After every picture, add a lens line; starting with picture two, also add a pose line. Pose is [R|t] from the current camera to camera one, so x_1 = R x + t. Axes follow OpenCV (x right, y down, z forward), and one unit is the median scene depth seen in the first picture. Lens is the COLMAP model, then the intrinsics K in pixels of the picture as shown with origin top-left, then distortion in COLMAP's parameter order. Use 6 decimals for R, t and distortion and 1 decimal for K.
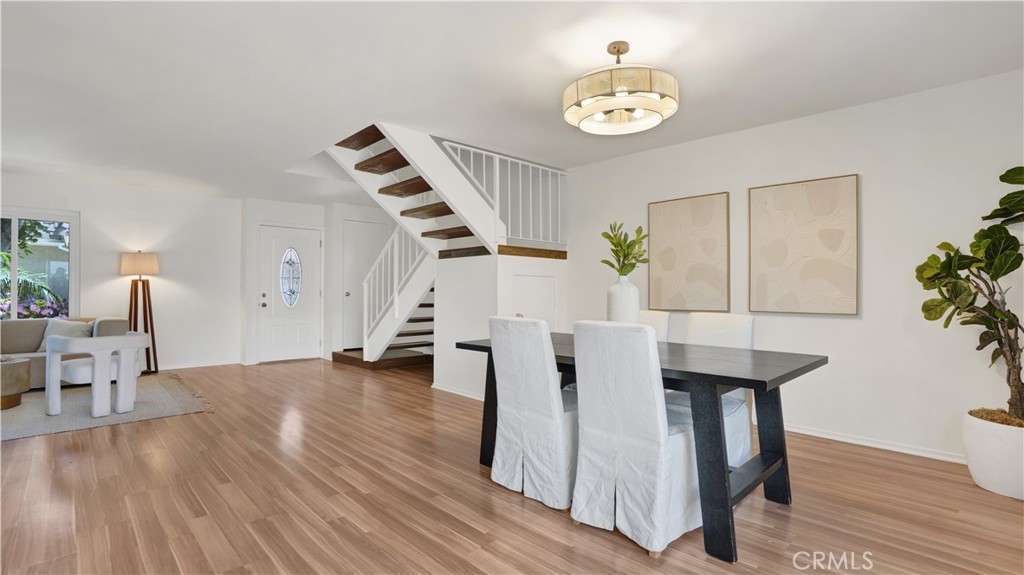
lens RADIAL K [[478.5, 0, 514.0], [0, 478.5, 315.4], [0, 0, 1]] dist [-0.023024, 0.000125]
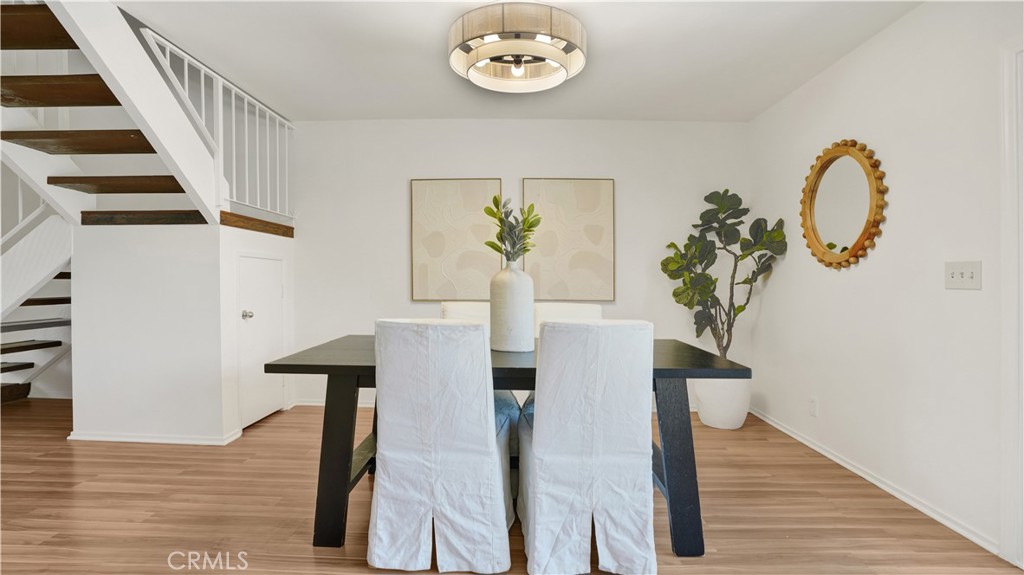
lens RADIAL K [[479.6, 0, 514.1], [0, 479.6, 306.6], [0, 0, 1]] dist [-0.032633, 0.000844]
pose [[0.718007, -0.035400, 0.695135, -0.314709], [0.029952, 0.999352, 0.019955, -0.019434], [-0.695391, 0.006493, 0.718602, 0.356733]]
